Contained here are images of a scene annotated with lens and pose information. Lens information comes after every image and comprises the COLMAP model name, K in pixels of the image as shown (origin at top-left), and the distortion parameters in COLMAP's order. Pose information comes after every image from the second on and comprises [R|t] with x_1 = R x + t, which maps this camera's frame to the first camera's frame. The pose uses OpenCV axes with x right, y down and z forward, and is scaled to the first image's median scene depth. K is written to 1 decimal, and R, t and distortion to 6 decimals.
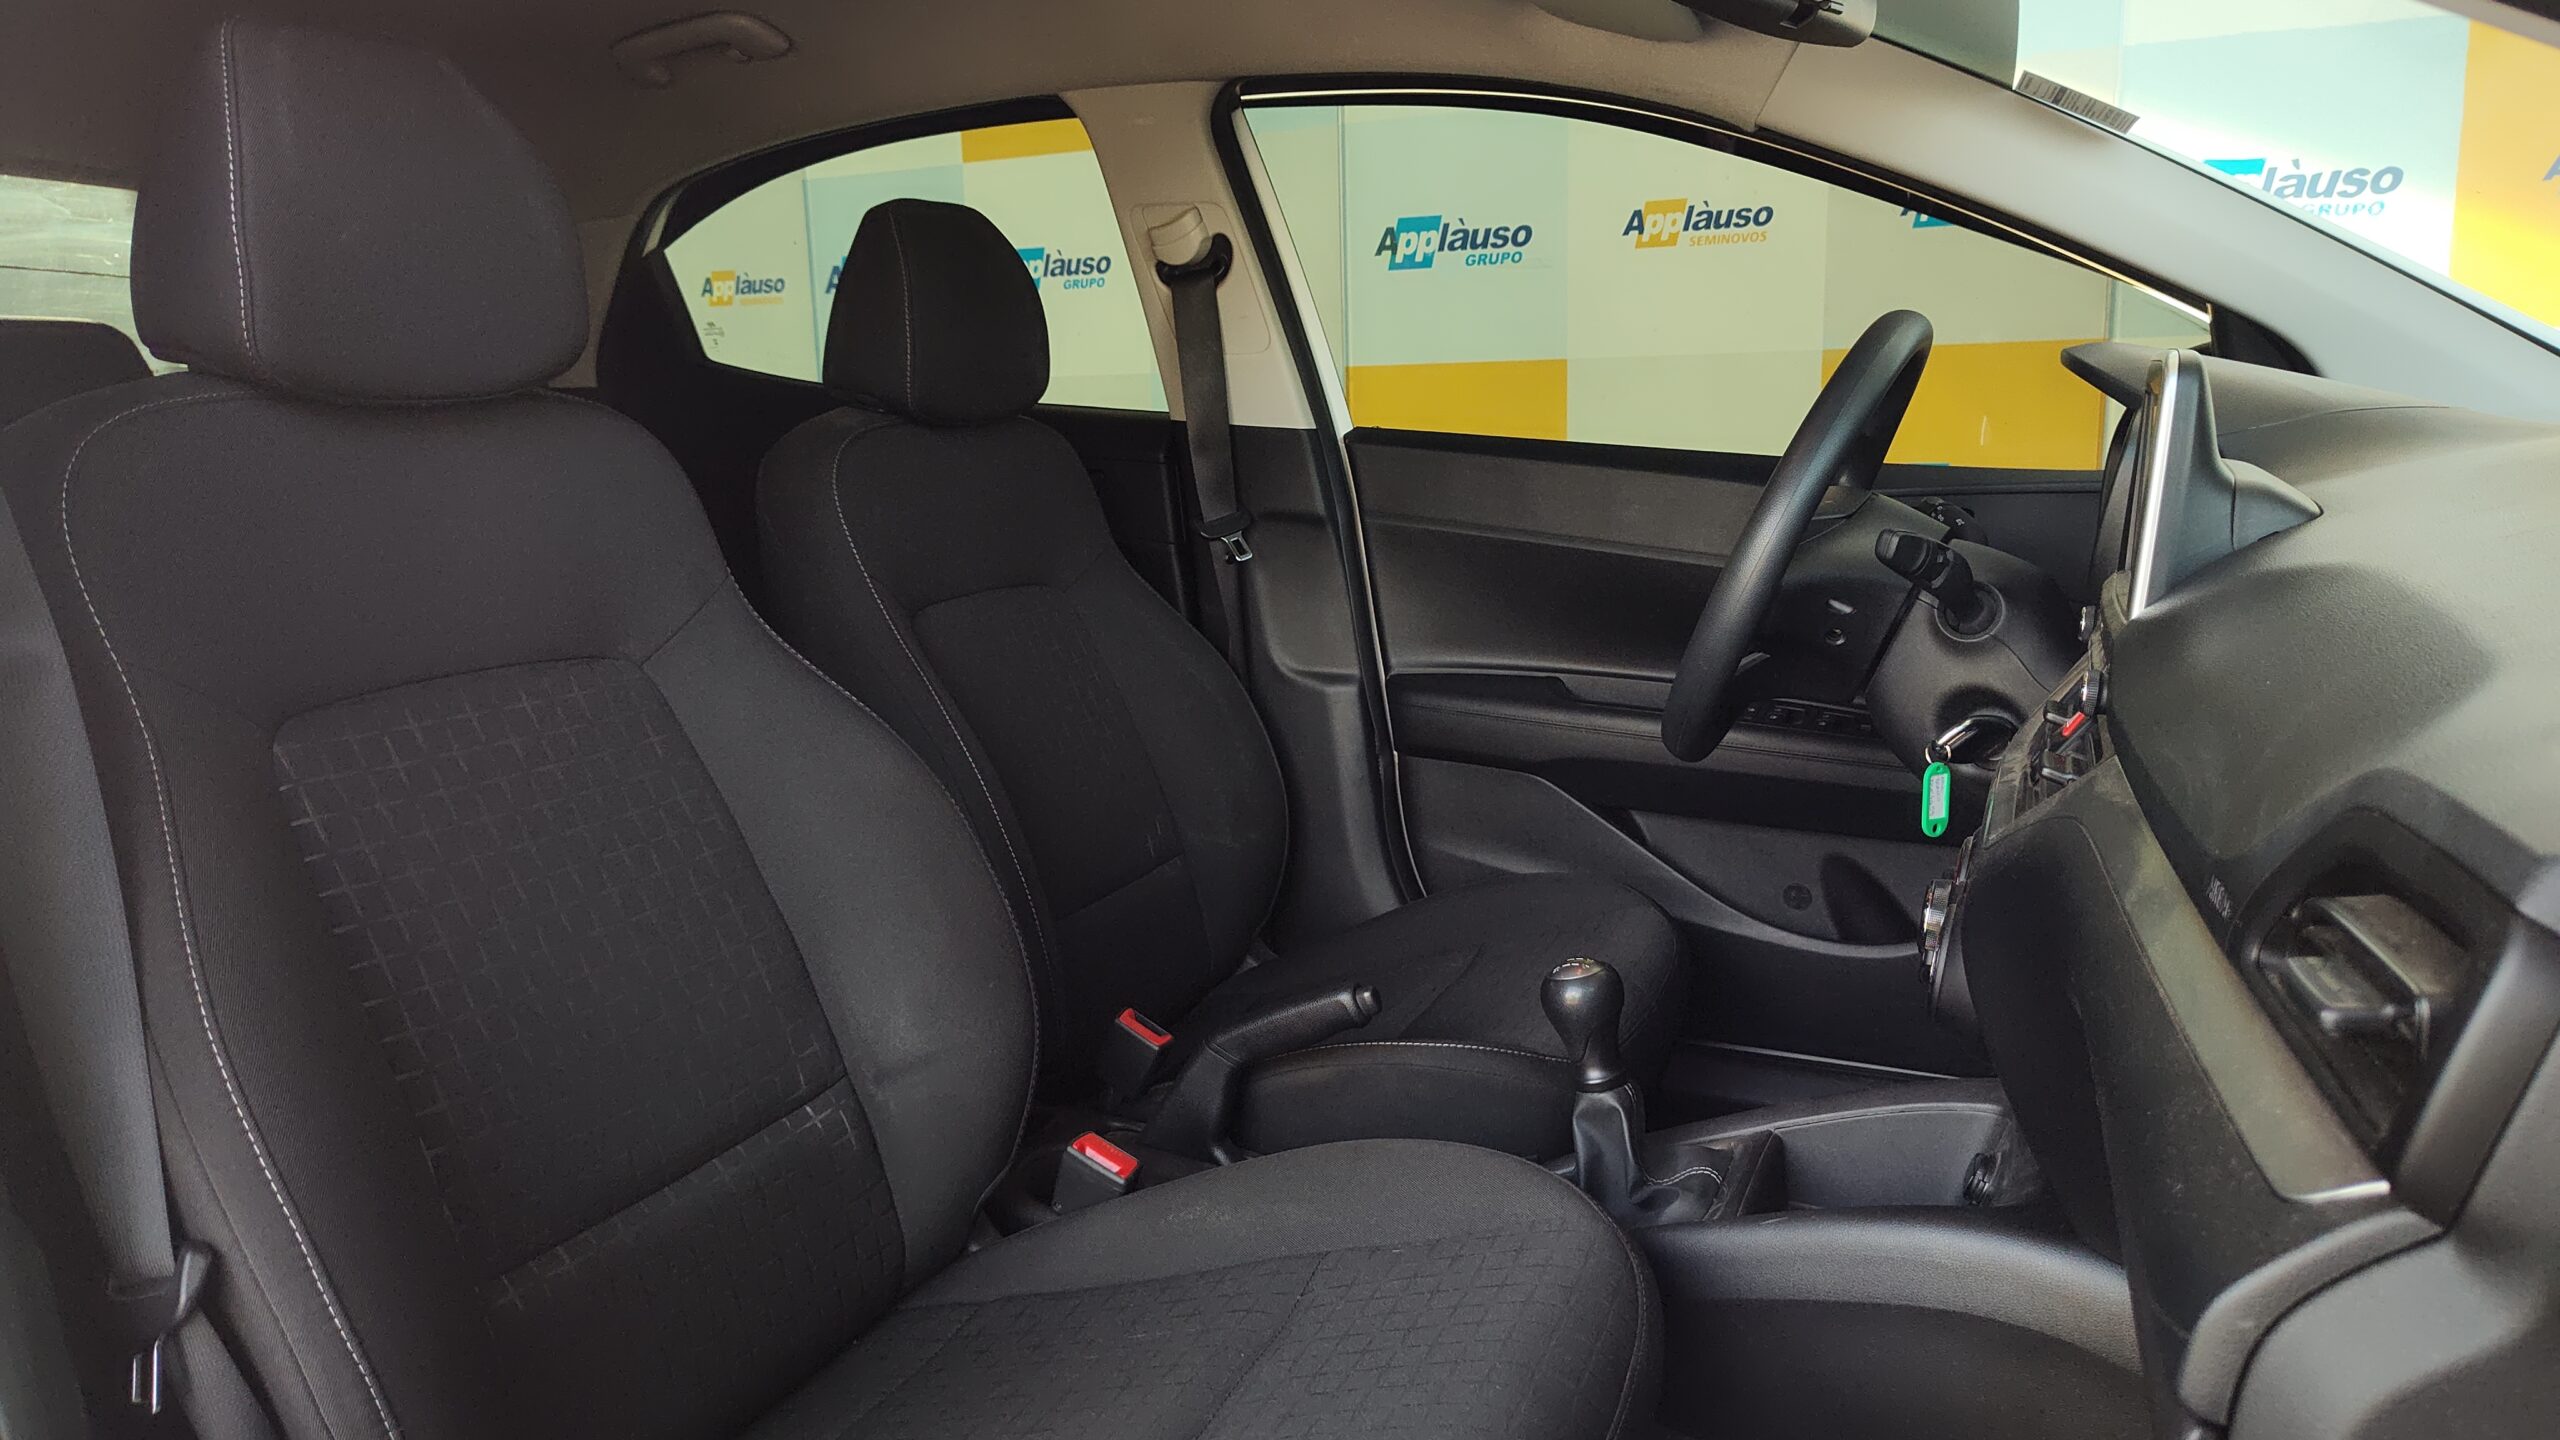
lens RADIAL K [[1678.0, 0, 1293.9], [0, 1678.0, 752.8], [0, 0, 1]] dist [-0.038001, -0.002312]
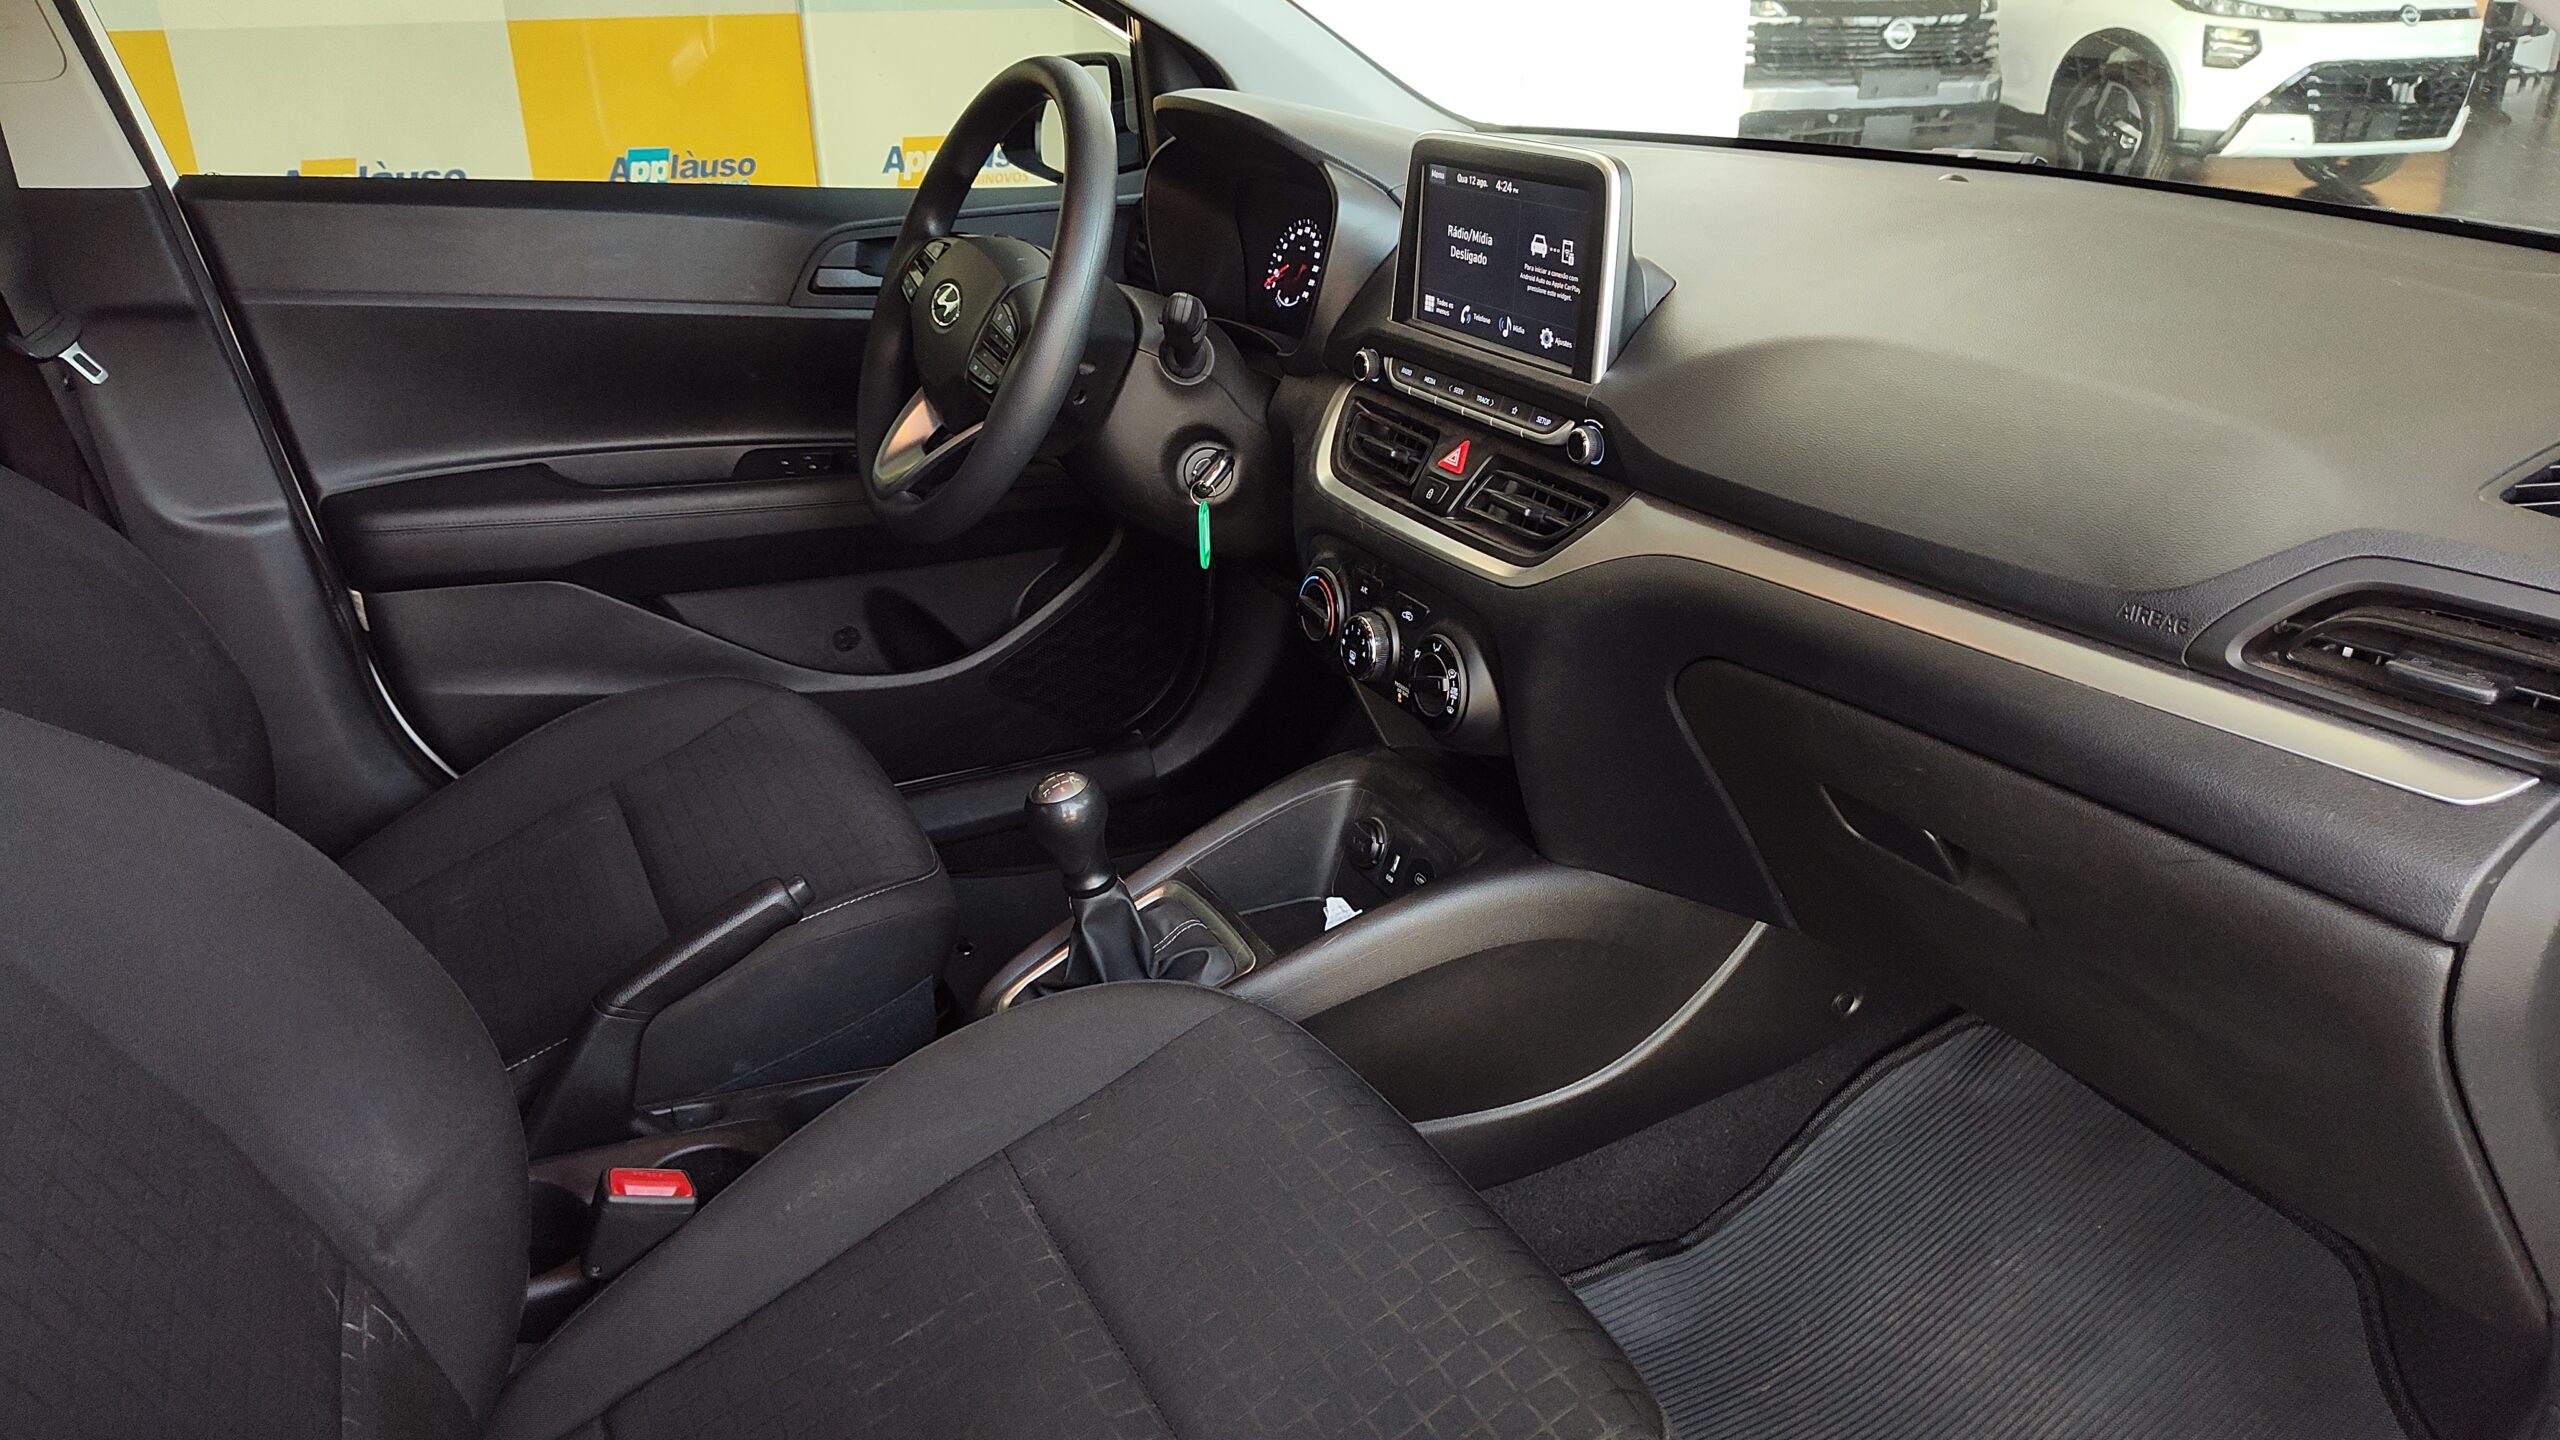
lens RADIAL K [[1678.0, 0, 1293.9], [0, 1678.0, 752.8], [0, 0, 1]] dist [-0.038001, -0.002312]
pose [[0.617815, -0.306069, 0.724311, -0.276430], [0.145679, 0.949742, 0.277069, -0.086810], [-0.772711, -0.065661, 0.631353, 0.159864]]
